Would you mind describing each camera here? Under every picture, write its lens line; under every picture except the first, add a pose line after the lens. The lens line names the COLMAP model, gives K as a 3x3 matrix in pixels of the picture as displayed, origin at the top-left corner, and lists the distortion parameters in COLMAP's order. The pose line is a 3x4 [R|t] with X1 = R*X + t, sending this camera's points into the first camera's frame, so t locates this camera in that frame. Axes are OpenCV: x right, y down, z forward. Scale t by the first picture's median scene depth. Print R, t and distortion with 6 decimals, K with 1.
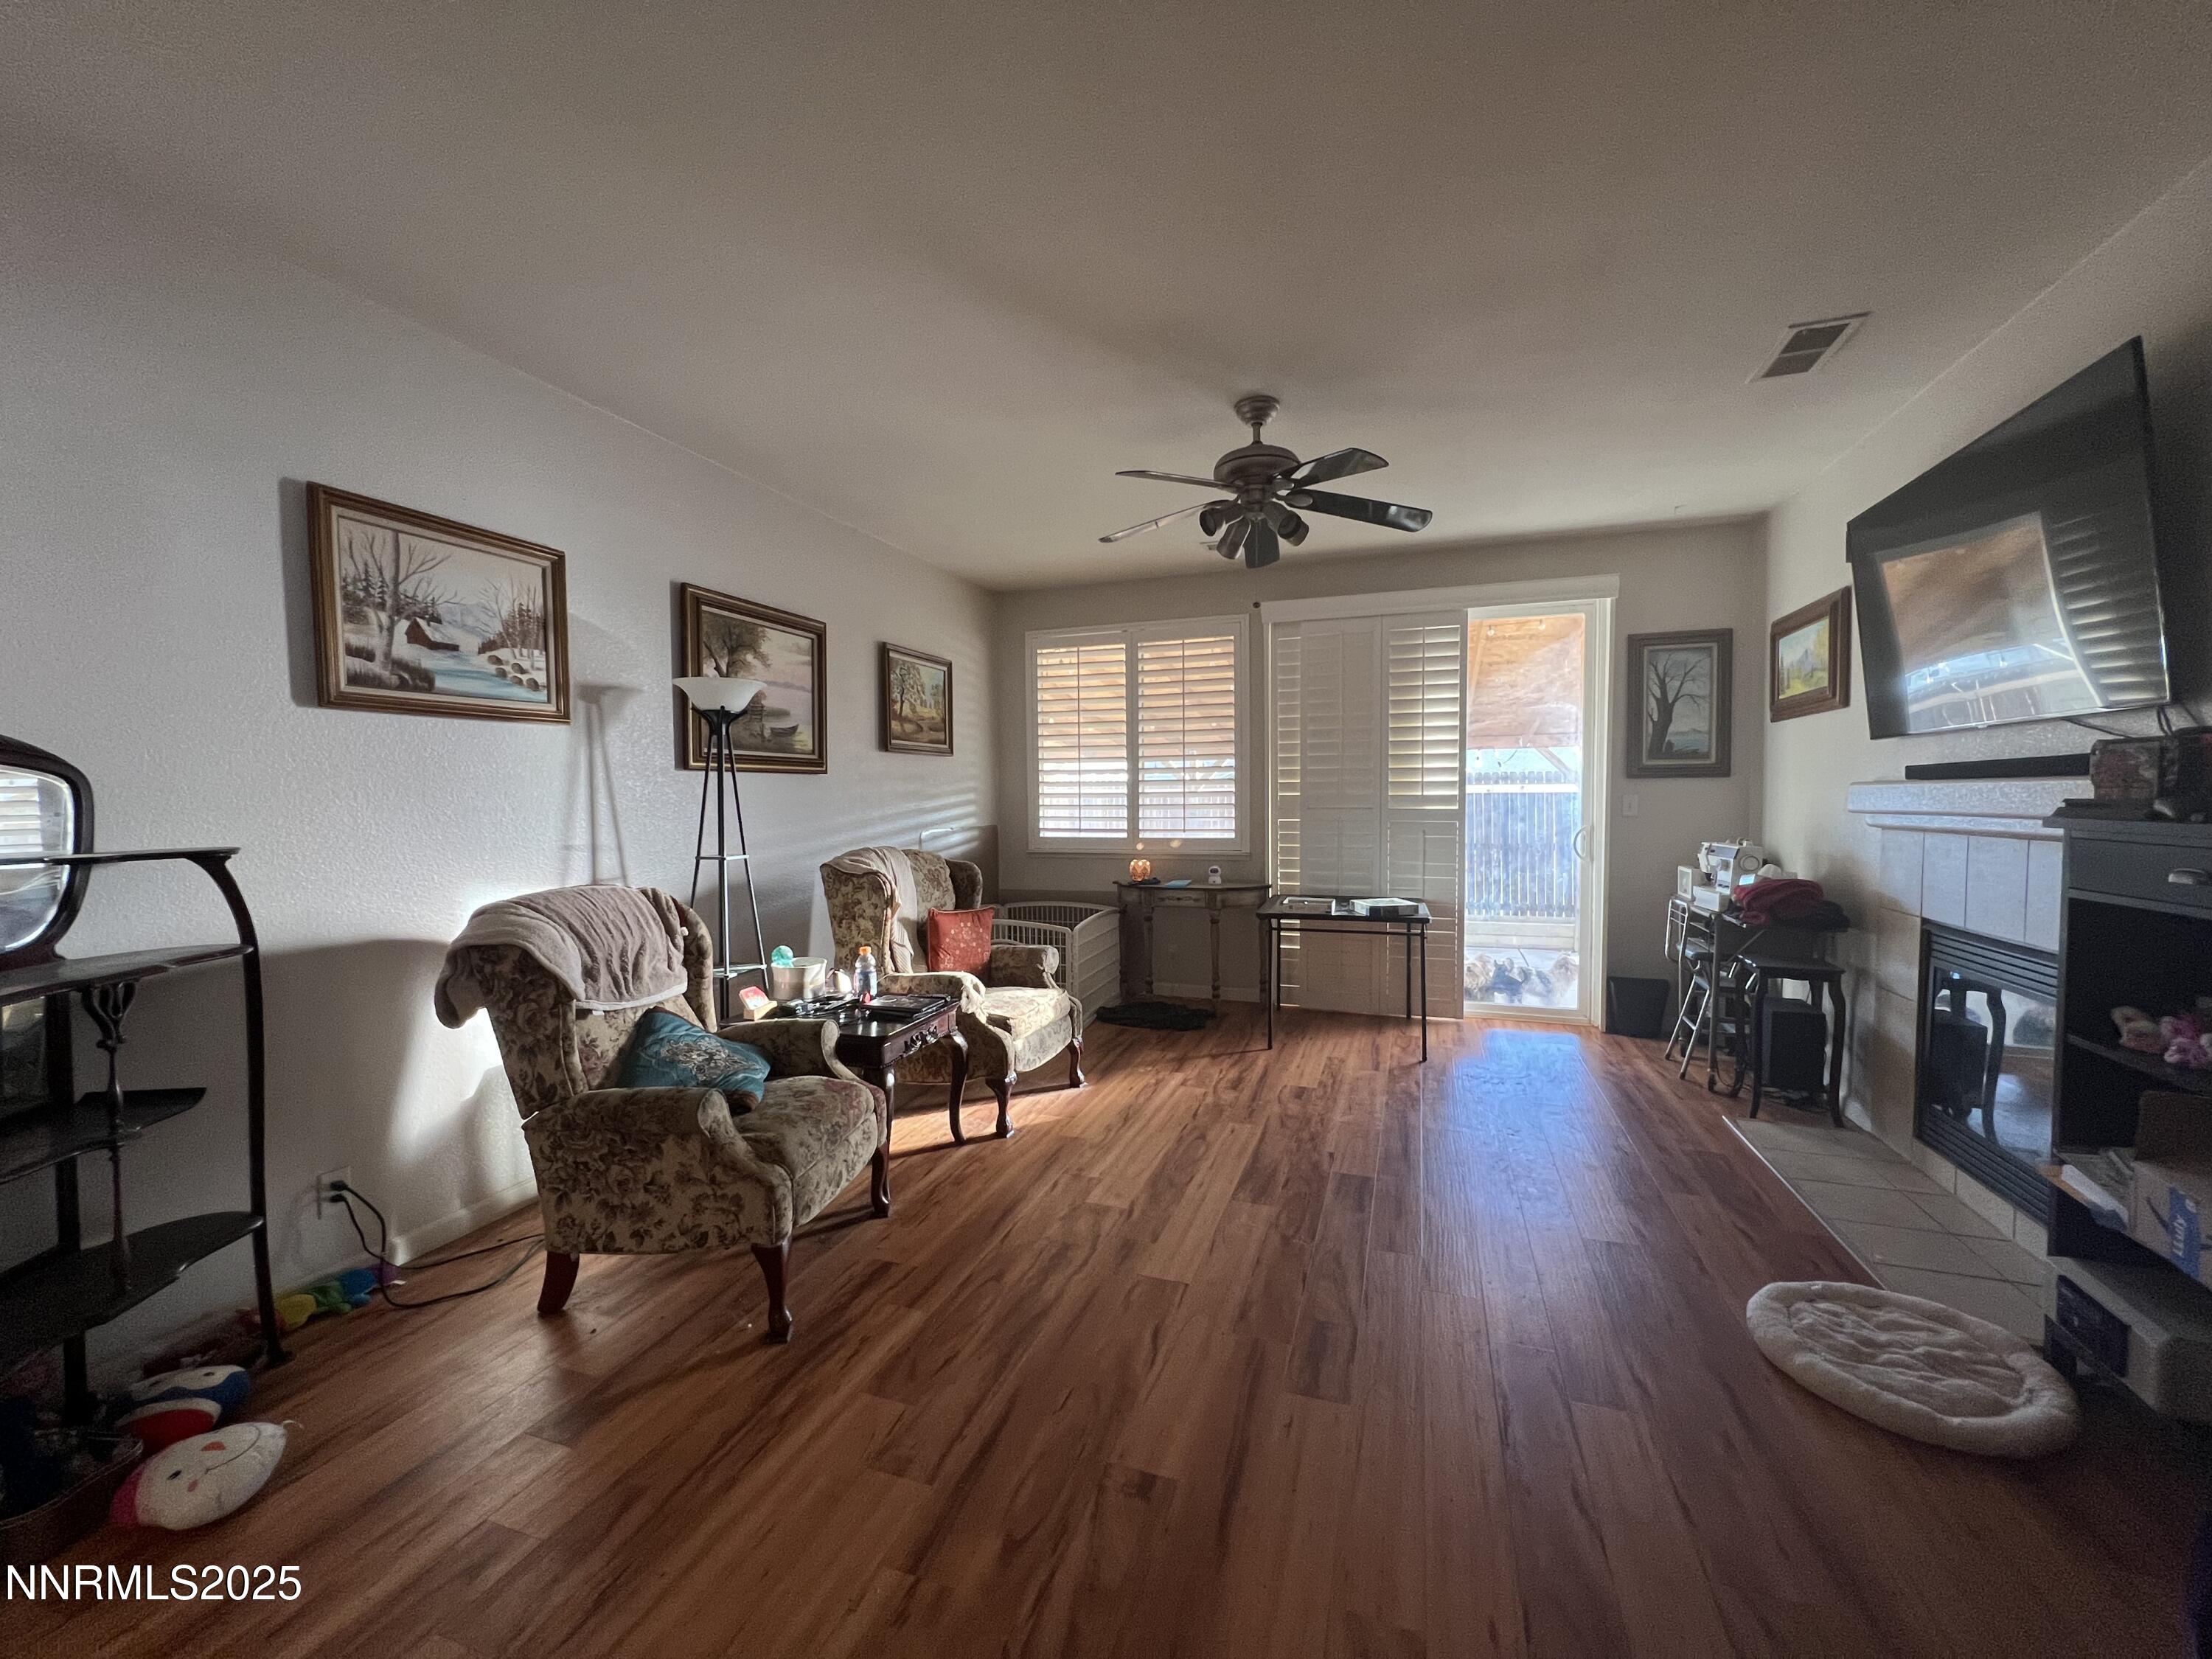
lens RADIAL K [[883.2, 0, 1106.0], [0, 883.2, 829.5], [0, 0, 1]] dist [-0.003536, 0.000442]
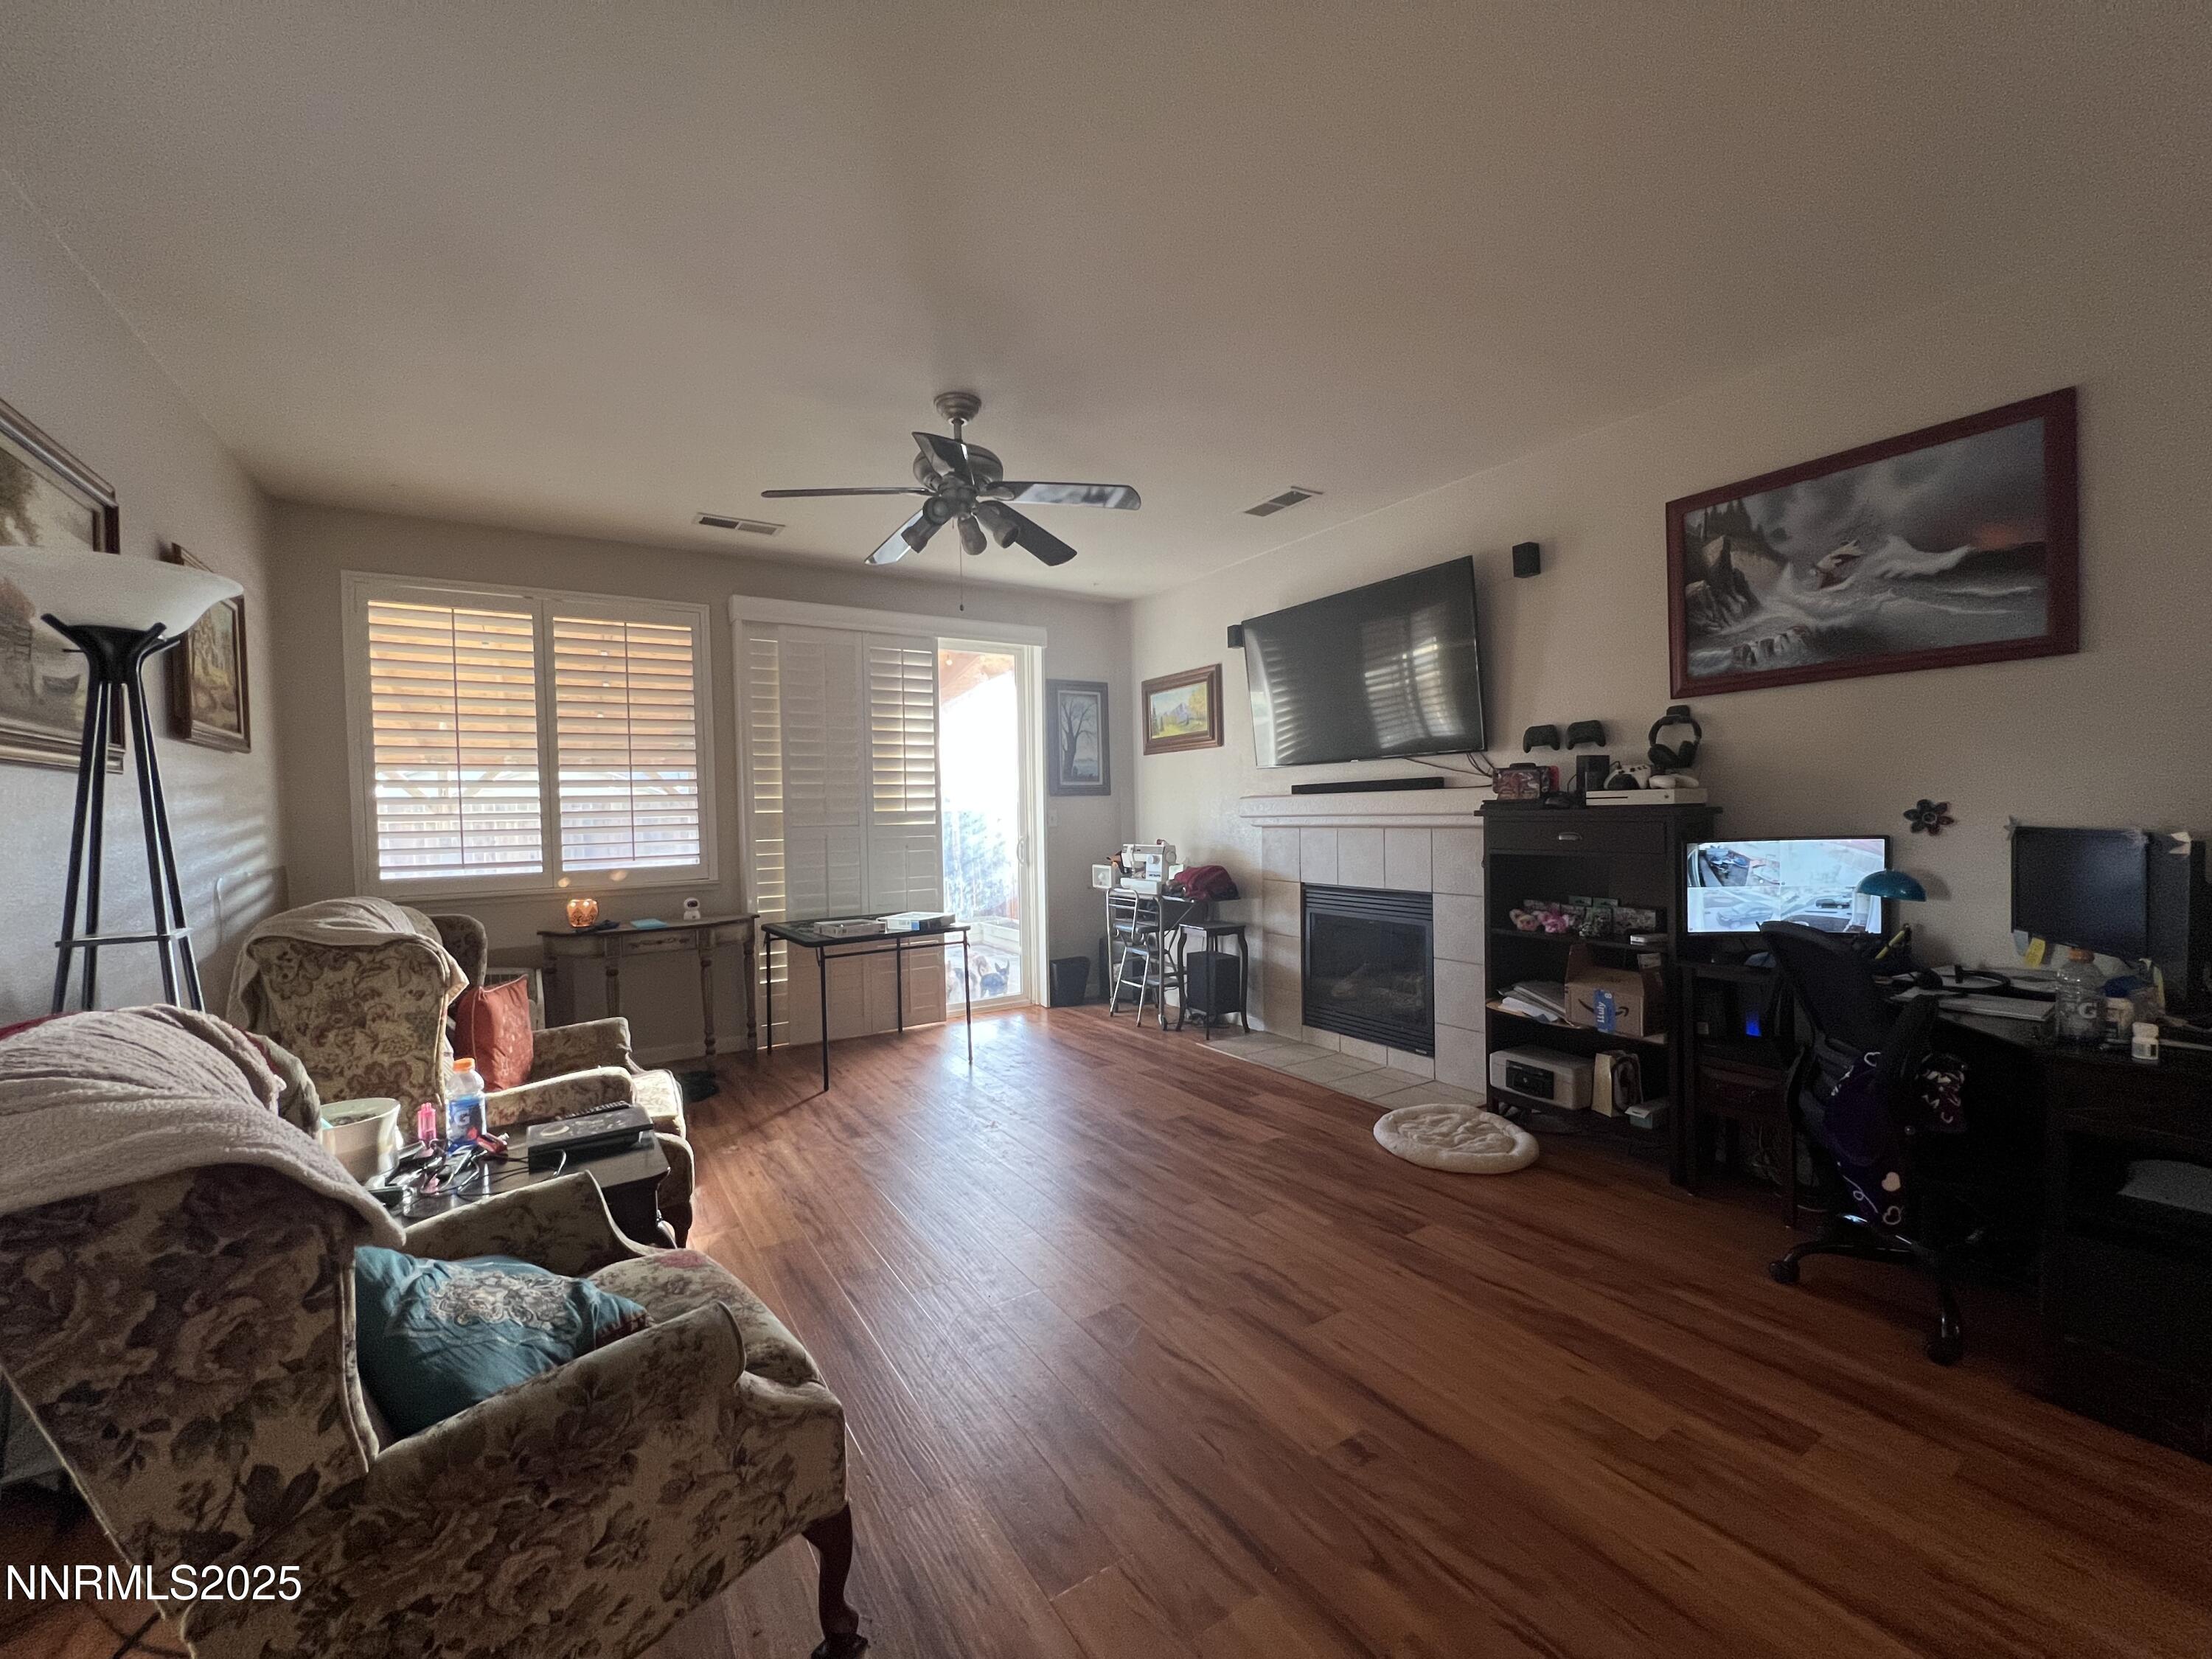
lens RADIAL K [[883.2, 0, 1106.0], [0, 883.2, 829.5], [0, 0, 1]] dist [-0.003536, 0.000442]
pose [[0.612793, -0.022511, 0.789923, -0.350183], [0.046460, 0.998891, -0.007576, 0.000951], [-0.788876, 0.041342, 0.613160, 0.207471]]
